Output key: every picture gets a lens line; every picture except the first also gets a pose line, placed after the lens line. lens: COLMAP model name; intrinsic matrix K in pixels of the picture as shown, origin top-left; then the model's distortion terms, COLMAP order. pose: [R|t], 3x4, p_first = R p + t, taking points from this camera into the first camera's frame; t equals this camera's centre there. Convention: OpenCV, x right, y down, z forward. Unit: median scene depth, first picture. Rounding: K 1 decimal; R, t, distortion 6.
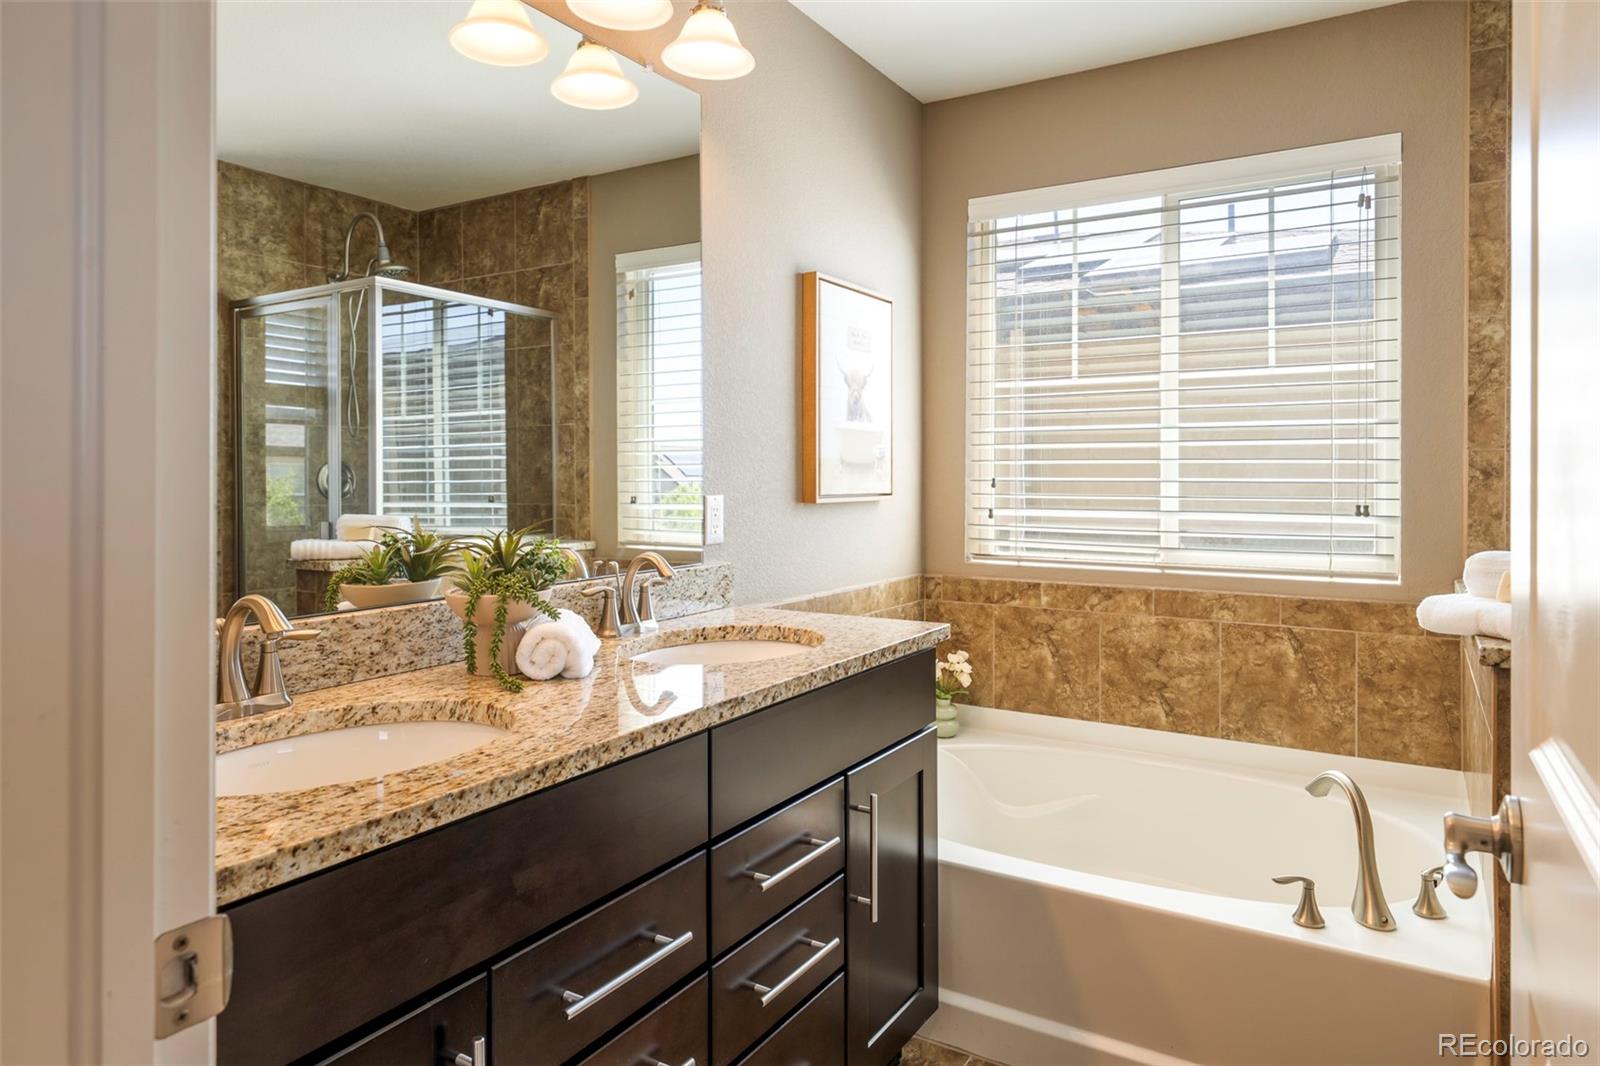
lens RADIAL K [[971.3, 0, 794.4], [0, 971.3, 505.8], [0, 0, 1]] dist [0.003826, 0.000159]
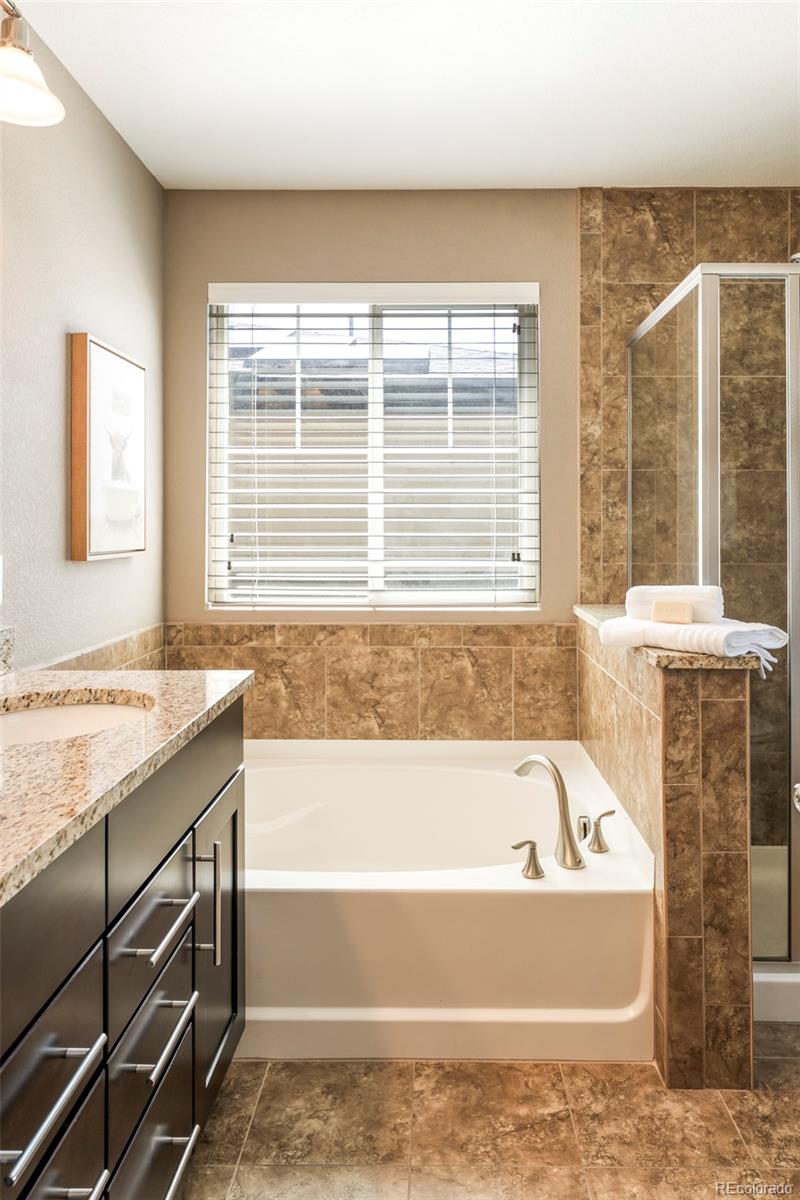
lens RADIAL K [[833.3, 0, 421.6], [0, 833.3, 538.8], [0, 0, 1]] dist [0.004167, -0.001460]
pose [[0.860414, -0.009717, 0.509504, -0.111724], [0.017975, 0.999775, -0.011289, -0.009040], [-0.509279, 0.018871, 0.860394, 0.067811]]
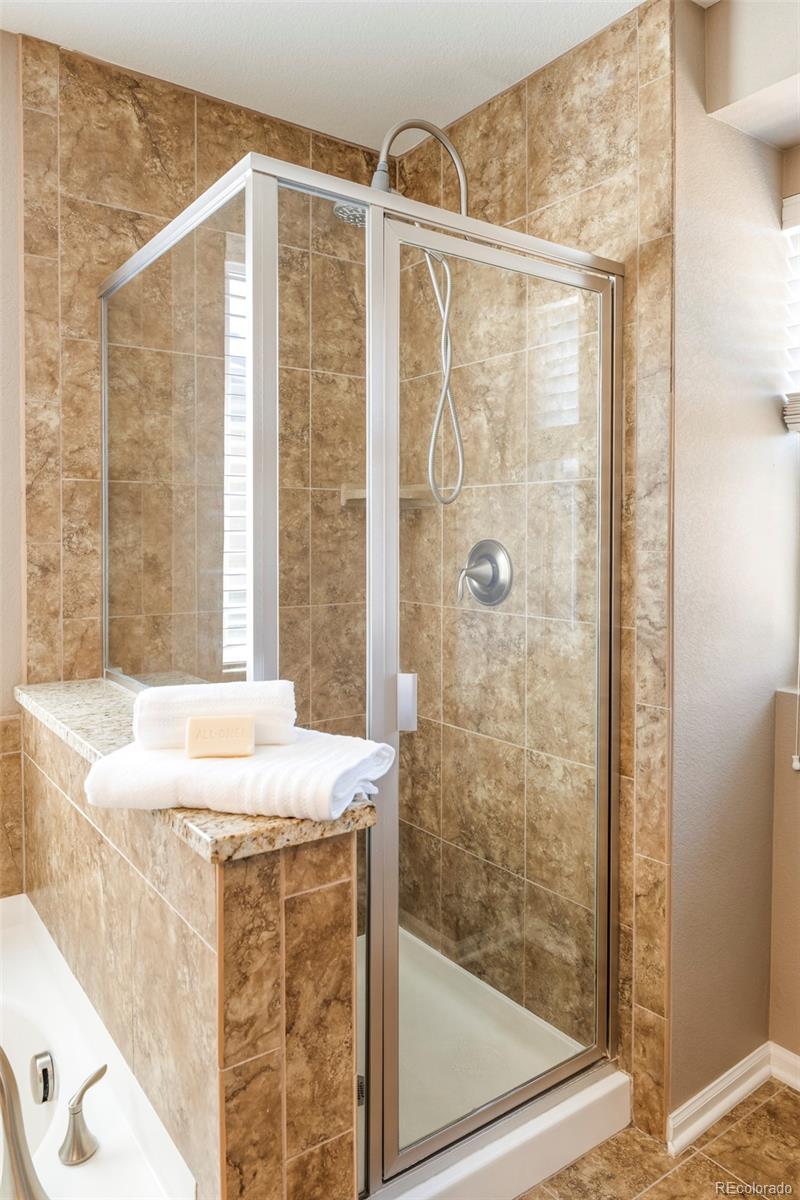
lens RADIAL K [[833.3, 0, 421.6], [0, 833.3, 538.8], [0, 0, 1]] dist [0.004167, -0.001460]
pose [[0.373496, -0.008629, 0.927592, 0.093263], [0.032927, 0.999450, -0.003961, -0.042356], [-0.927047, 0.032022, 0.373575, 0.325625]]
